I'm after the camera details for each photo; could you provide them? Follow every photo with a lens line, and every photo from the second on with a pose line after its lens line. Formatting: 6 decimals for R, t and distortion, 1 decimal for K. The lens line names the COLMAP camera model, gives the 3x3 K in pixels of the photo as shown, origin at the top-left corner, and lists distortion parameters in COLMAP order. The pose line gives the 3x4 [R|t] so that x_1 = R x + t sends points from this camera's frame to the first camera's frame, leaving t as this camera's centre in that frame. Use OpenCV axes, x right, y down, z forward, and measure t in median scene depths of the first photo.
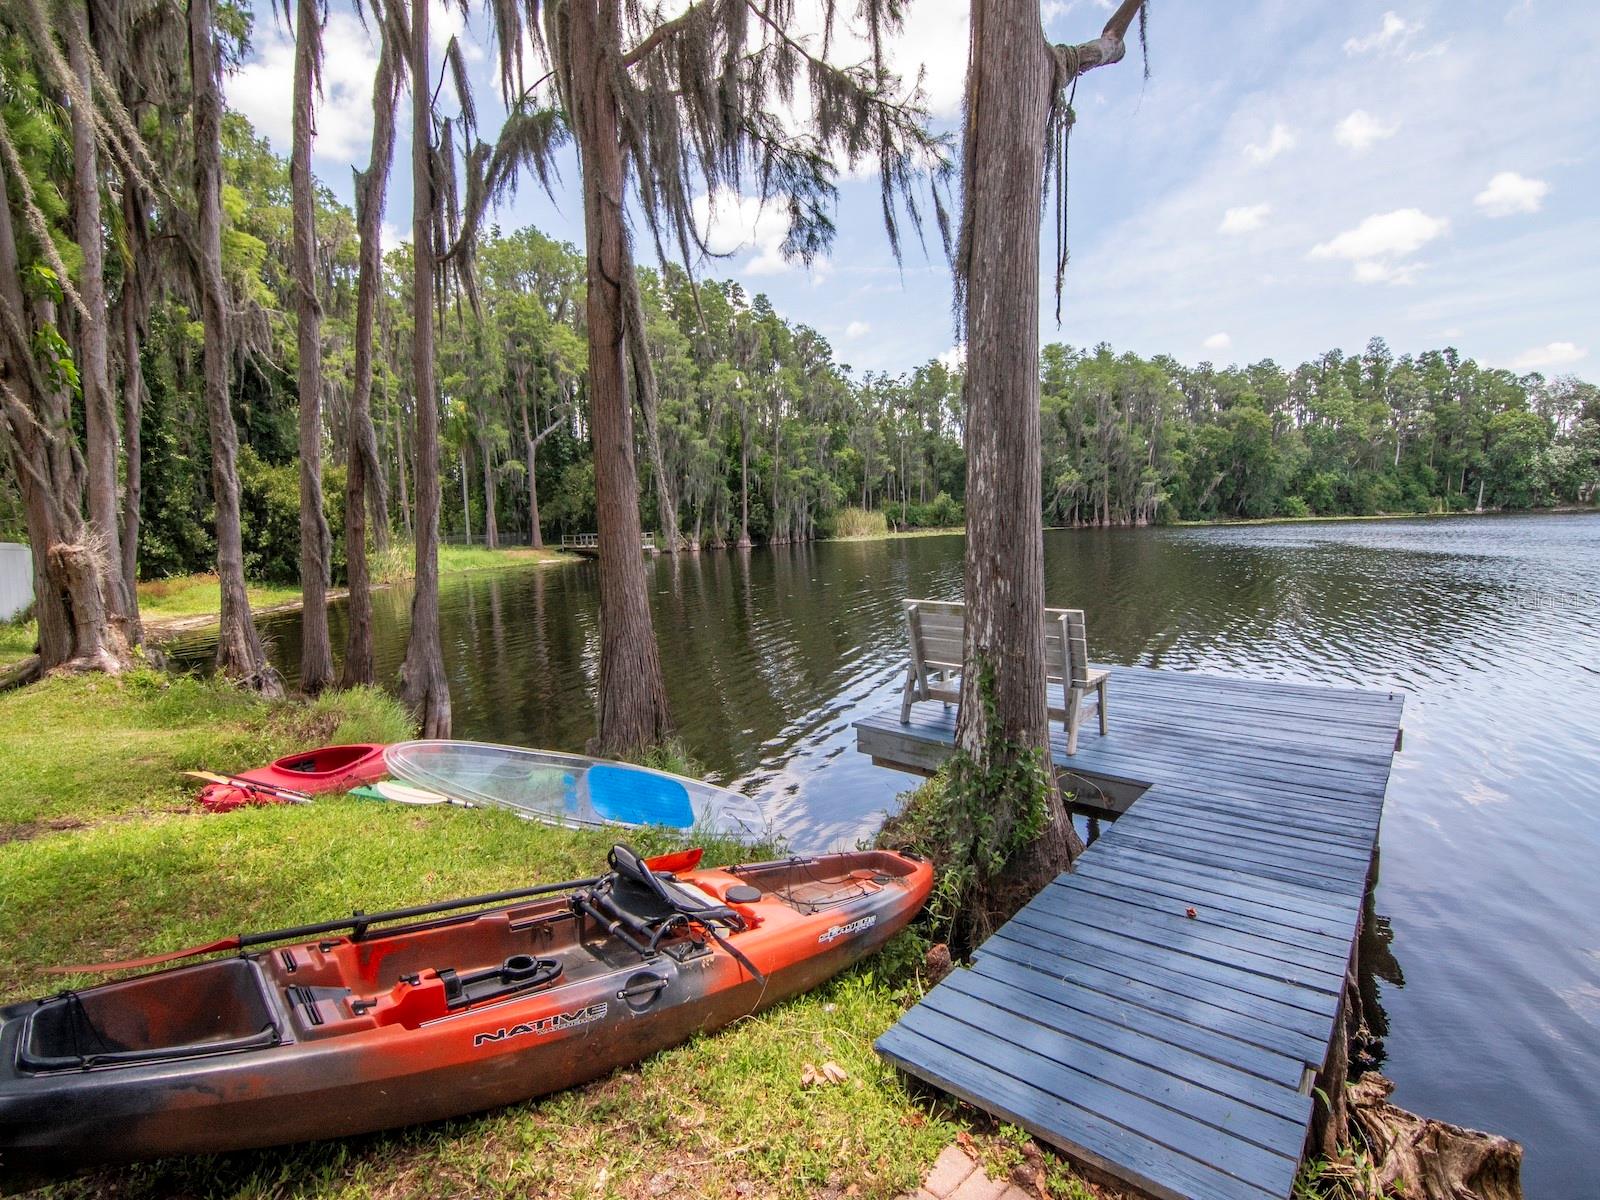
lens RADIAL K [[753.6, 0, 813.0], [0, 753.6, 592.6], [0, 0, 1]] dist [0.001394, -0.011214]
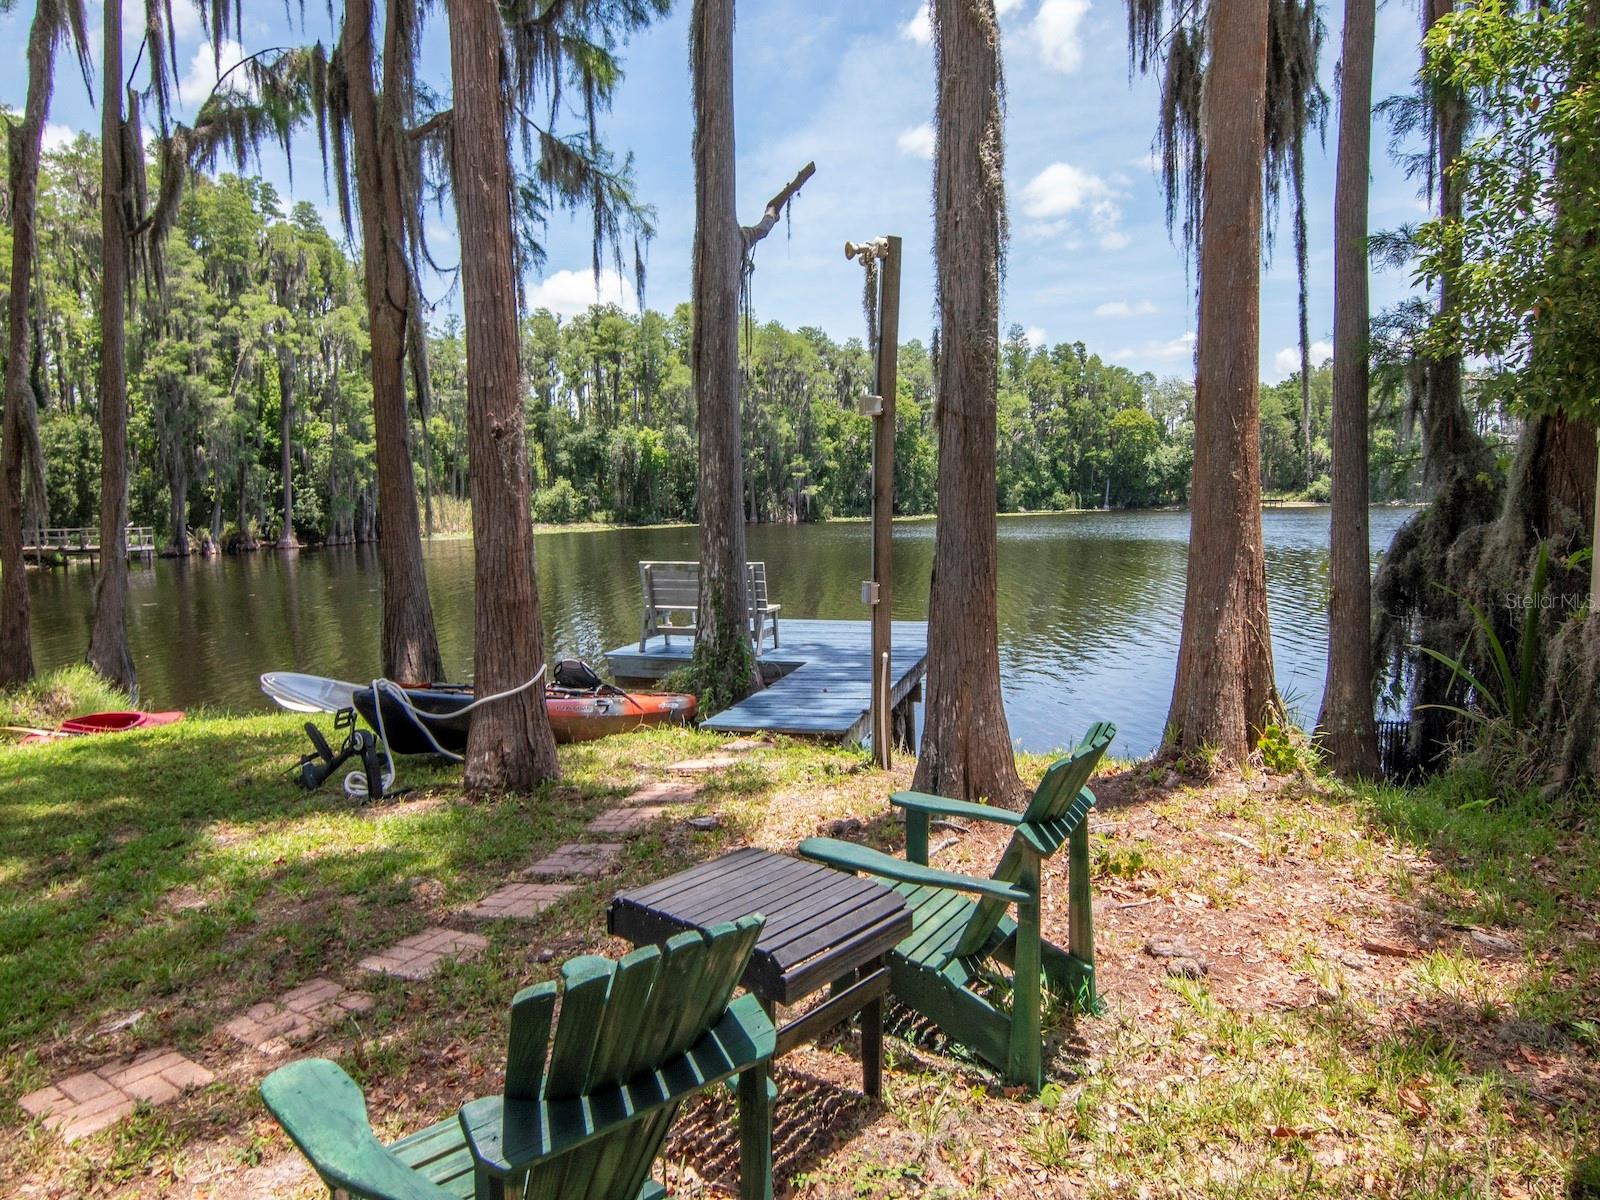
lens RADIAL K [[1010.9, 0, 794.1], [0, 1010.9, 599.6], [0, 0, 1]] dist [-0.006159, -0.002076]
pose [[0.916643, -0.025151, 0.398916, -0.229250], [0.030446, 0.999512, -0.006943, 0.063889], [-0.398547, 0.018510, 0.916961, -0.512832]]
